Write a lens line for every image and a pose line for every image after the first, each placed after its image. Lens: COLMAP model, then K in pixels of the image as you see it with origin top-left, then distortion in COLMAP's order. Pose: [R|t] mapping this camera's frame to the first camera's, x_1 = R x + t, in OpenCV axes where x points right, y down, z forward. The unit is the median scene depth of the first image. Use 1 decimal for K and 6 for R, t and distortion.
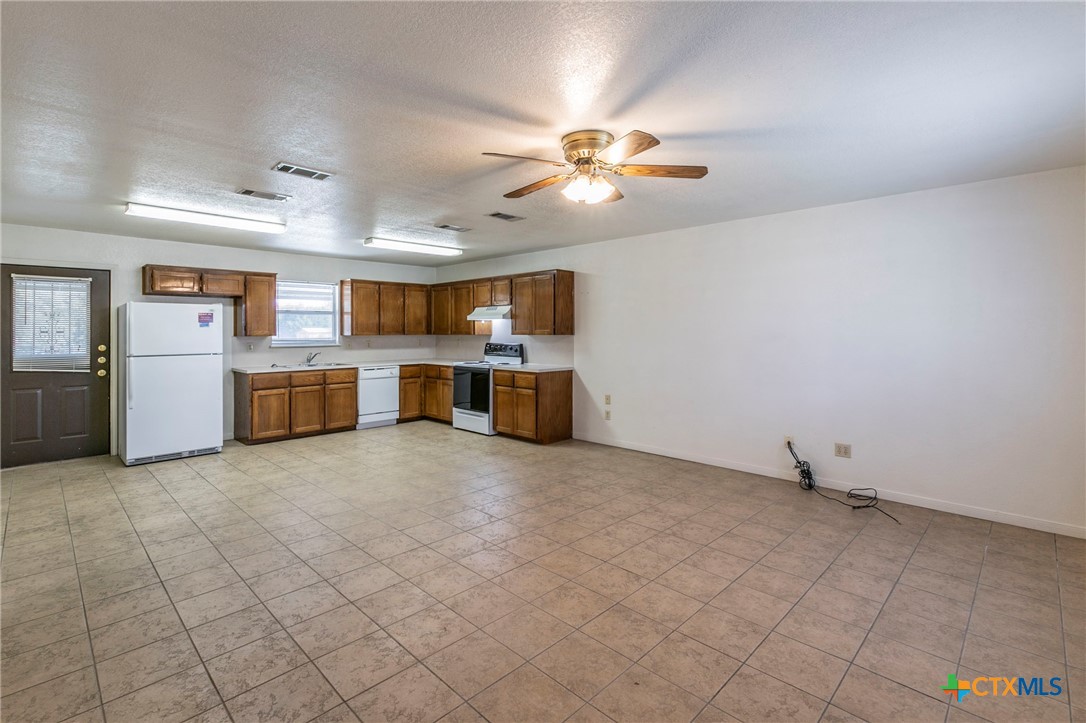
lens RADIAL K [[497.9, 0, 542.0], [0, 497.9, 333.0], [0, 0, 1]] dist [0.000369, -0.000015]
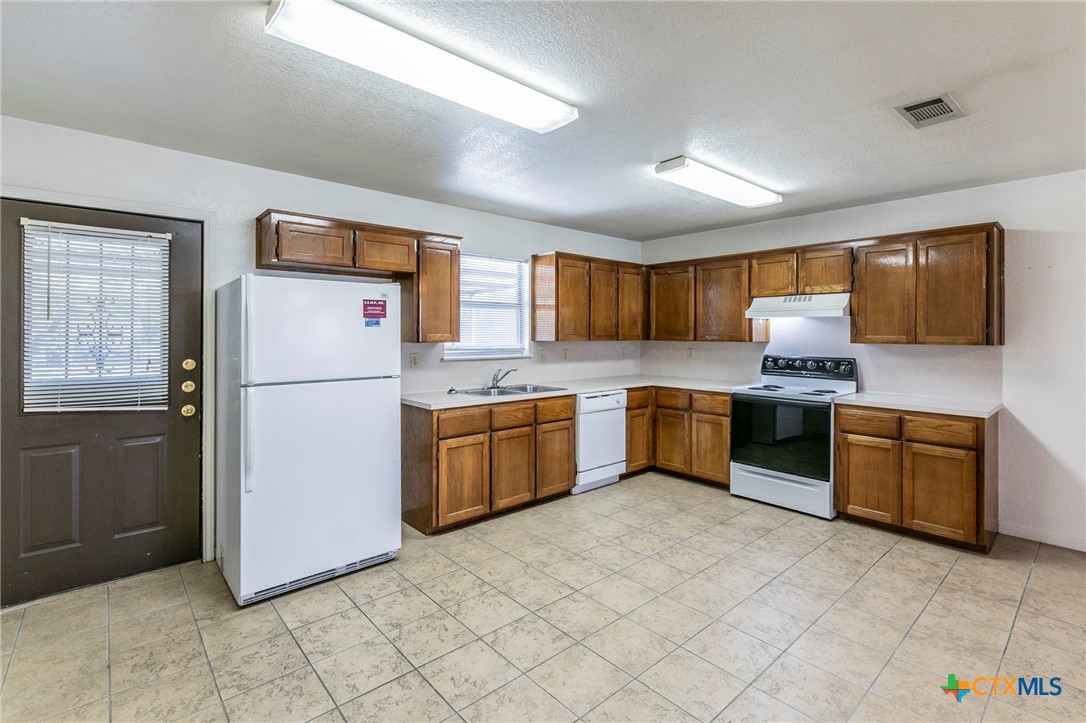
lens RADIAL K [[495.7, 0, 550.6], [0, 495.7, 336.3], [0, 0, 1]] dist [-0.001215, 0.000212]
pose [[0.998027, 0.007088, -0.062379, -0.401203], [-0.006891, 0.999971, 0.003374, -0.004050], [0.062401, -0.002938, 0.998047, 0.427613]]
